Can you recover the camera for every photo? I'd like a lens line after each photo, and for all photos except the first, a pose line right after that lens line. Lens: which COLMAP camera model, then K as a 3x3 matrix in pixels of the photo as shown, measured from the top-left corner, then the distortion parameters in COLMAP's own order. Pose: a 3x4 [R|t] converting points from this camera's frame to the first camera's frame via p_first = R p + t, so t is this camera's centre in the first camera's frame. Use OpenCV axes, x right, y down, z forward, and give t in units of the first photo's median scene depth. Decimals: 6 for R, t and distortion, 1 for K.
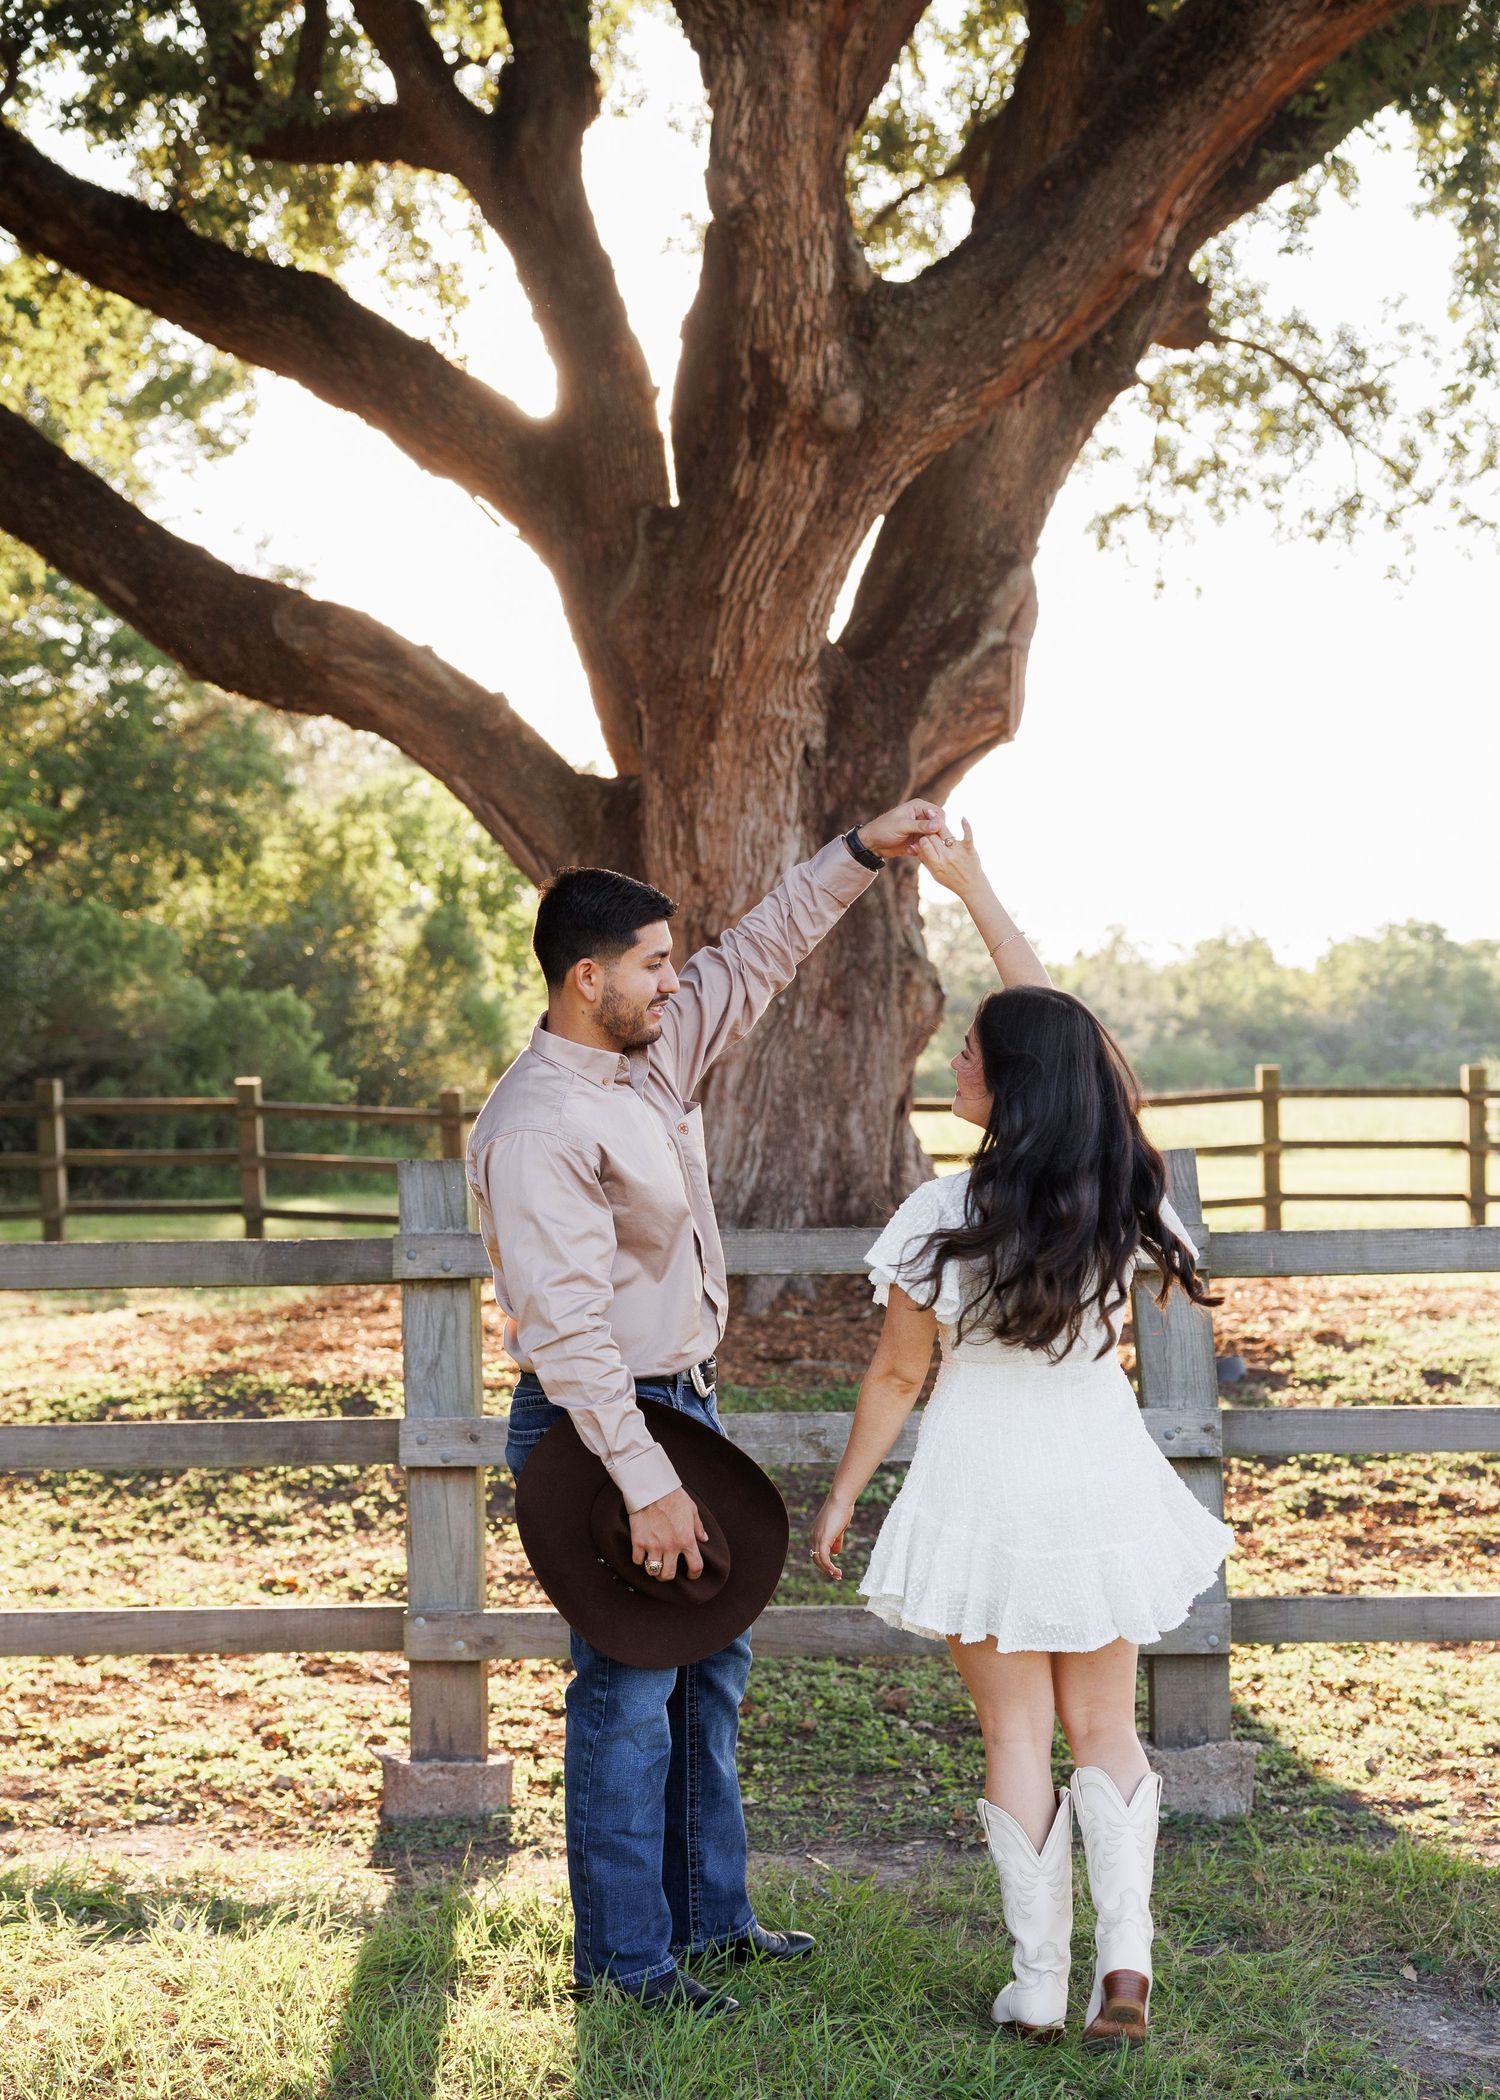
lens RADIAL K [[6146.8, 0, 749.6], [0, 6146.8, 1053.1], [0, 0, 1]] dist [-0.214649, 0.000000]
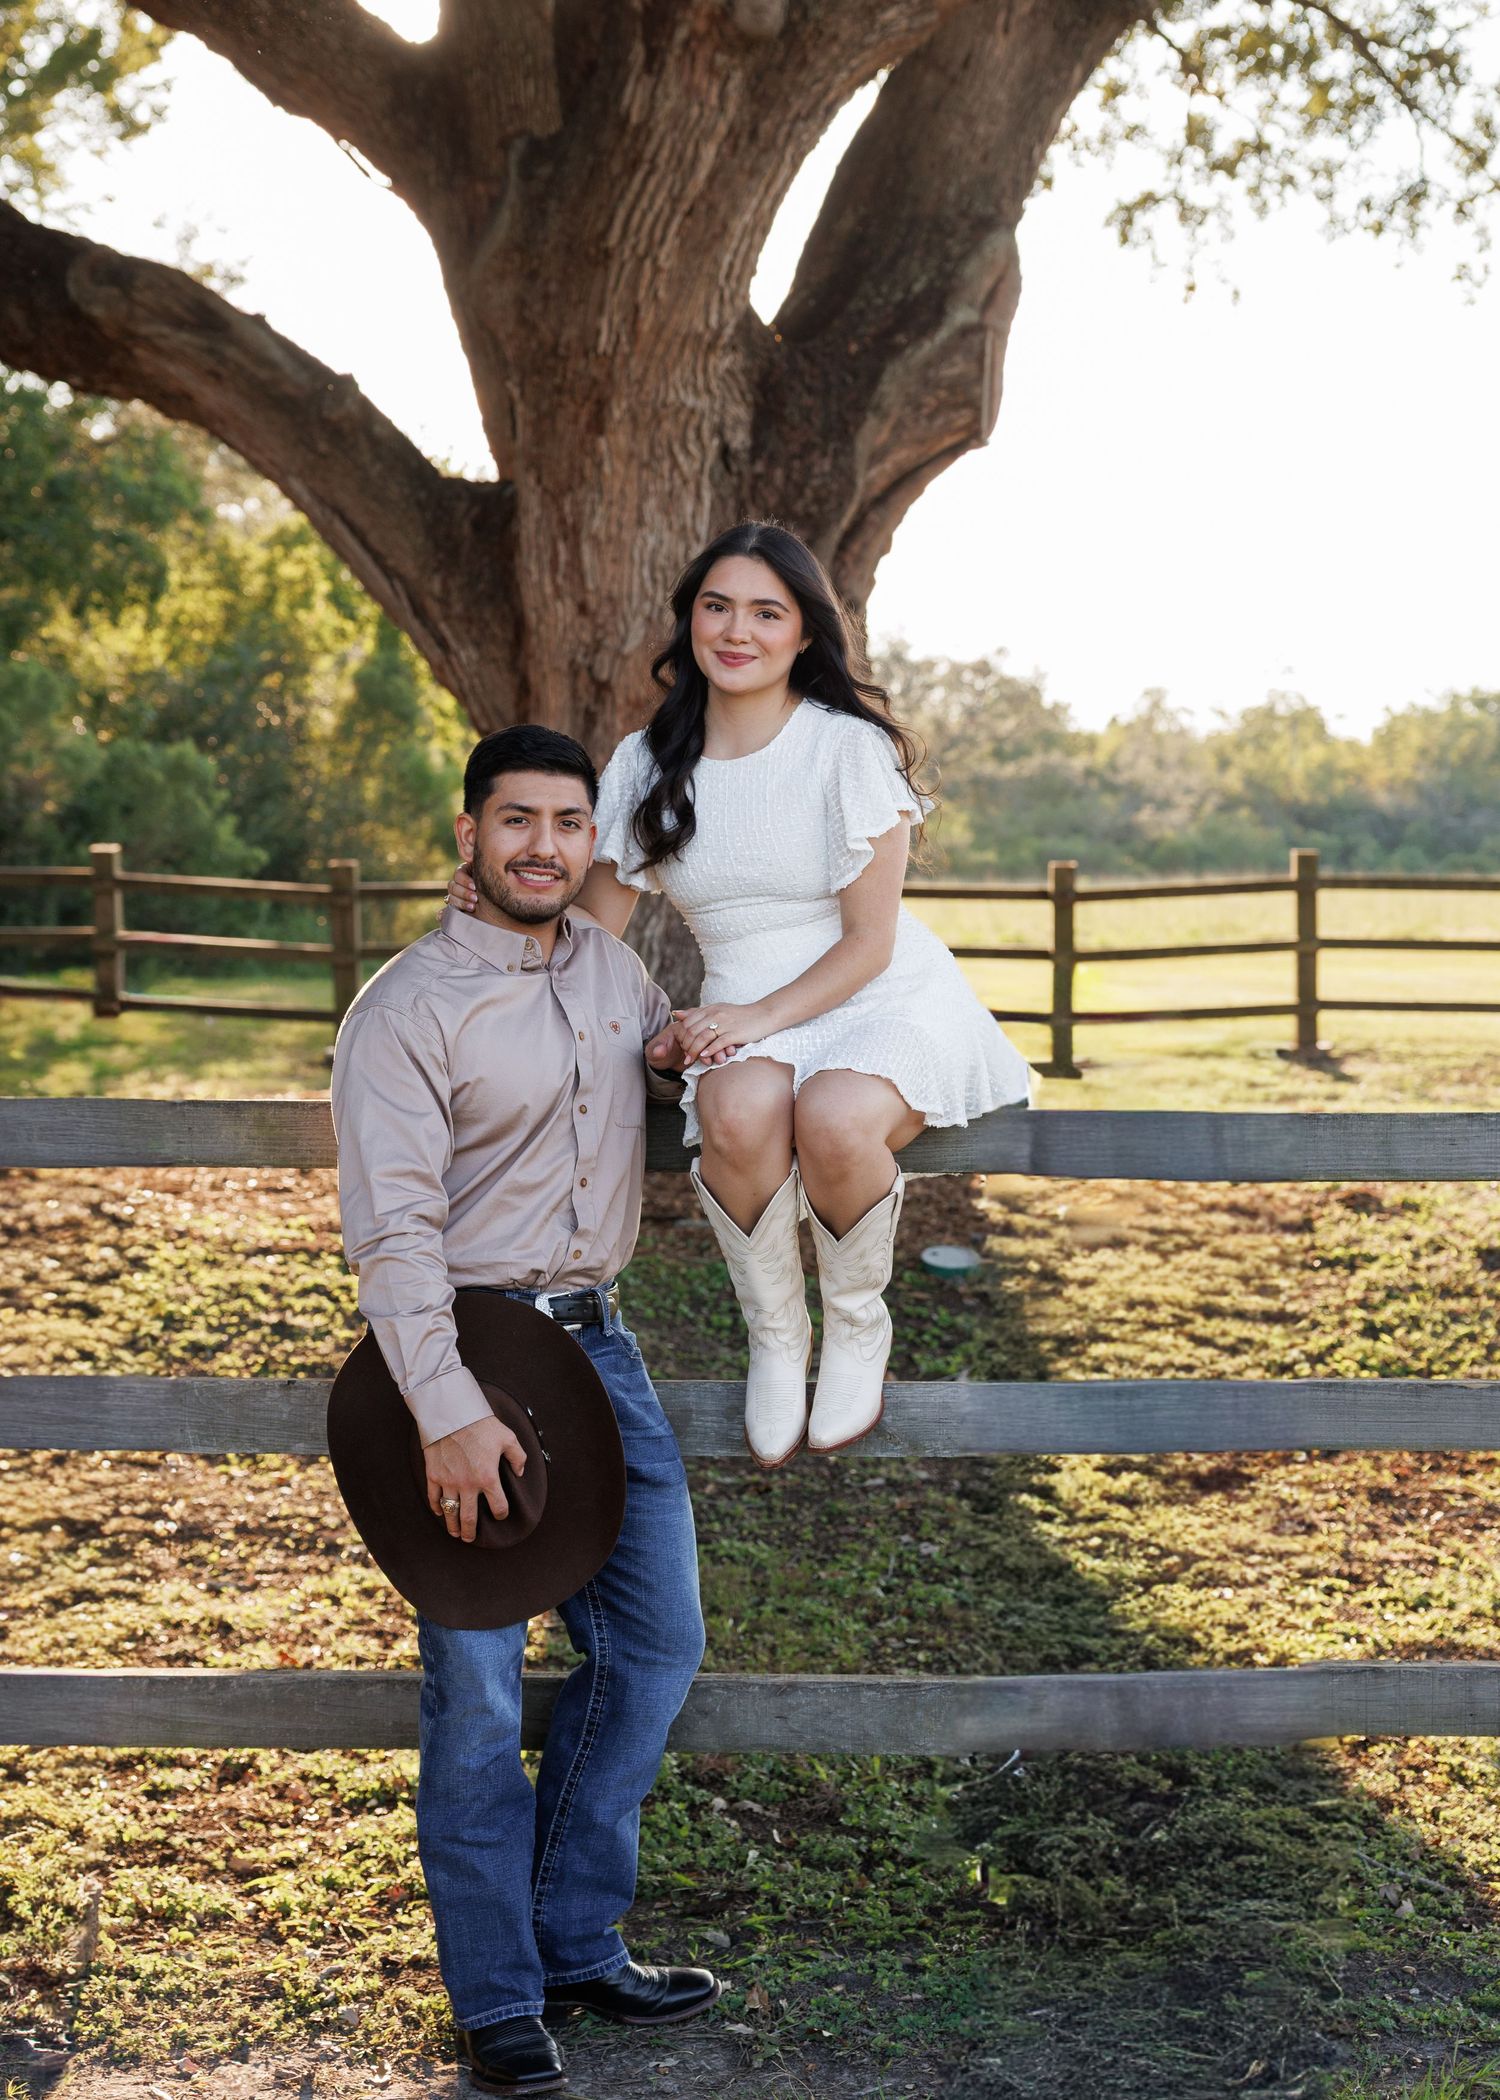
lens RADIAL K [[6535.3, 0, 749.9], [0, 6535.3, 1047.2], [0, 0, 1]] dist [-0.166235, 0.000000]
pose [[0.999851, 0.017073, -0.002529, 0.015070], [-0.016976, 0.999261, 0.034494, -0.000883], [0.003116, -0.034446, 0.999402, 0.137428]]
